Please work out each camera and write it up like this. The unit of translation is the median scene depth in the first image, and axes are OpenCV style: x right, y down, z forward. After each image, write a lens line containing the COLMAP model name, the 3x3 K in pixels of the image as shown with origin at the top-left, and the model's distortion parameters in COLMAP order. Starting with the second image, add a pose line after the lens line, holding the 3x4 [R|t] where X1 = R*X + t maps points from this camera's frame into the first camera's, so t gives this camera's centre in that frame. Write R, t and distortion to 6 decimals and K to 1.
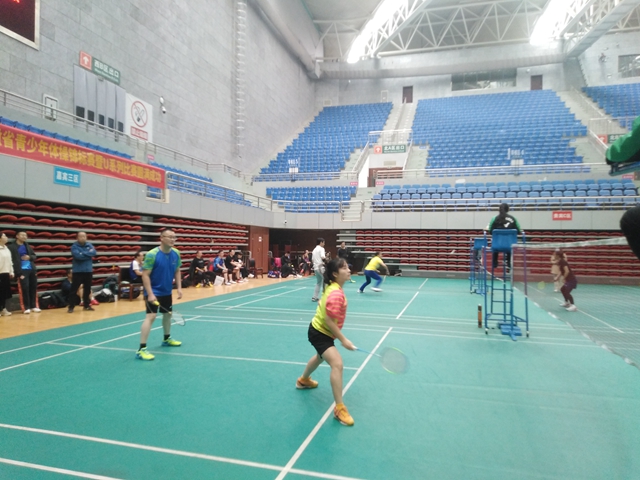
lens RADIAL K [[459.8, 0, 320.0], [0, 459.8, 240.0], [0, 0, 1]] dist [0.116860, -0.157872]
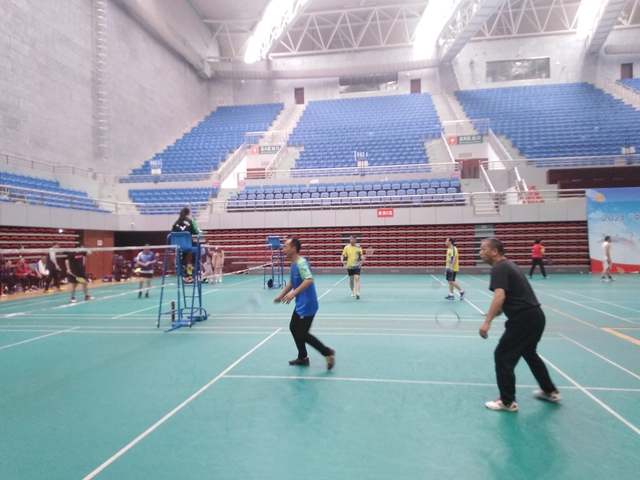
lens RADIAL K [[459.8, 0, 320.0], [0, 459.8, 240.0], [0, 0, 1]] dist [0.116860, -0.157872]
pose [[0.991969, -0.030708, 0.122698, 0.153693], [0.030077, 0.999523, 0.006996, -0.000432], [-0.122855, -0.003250, 0.992419, -0.035871]]
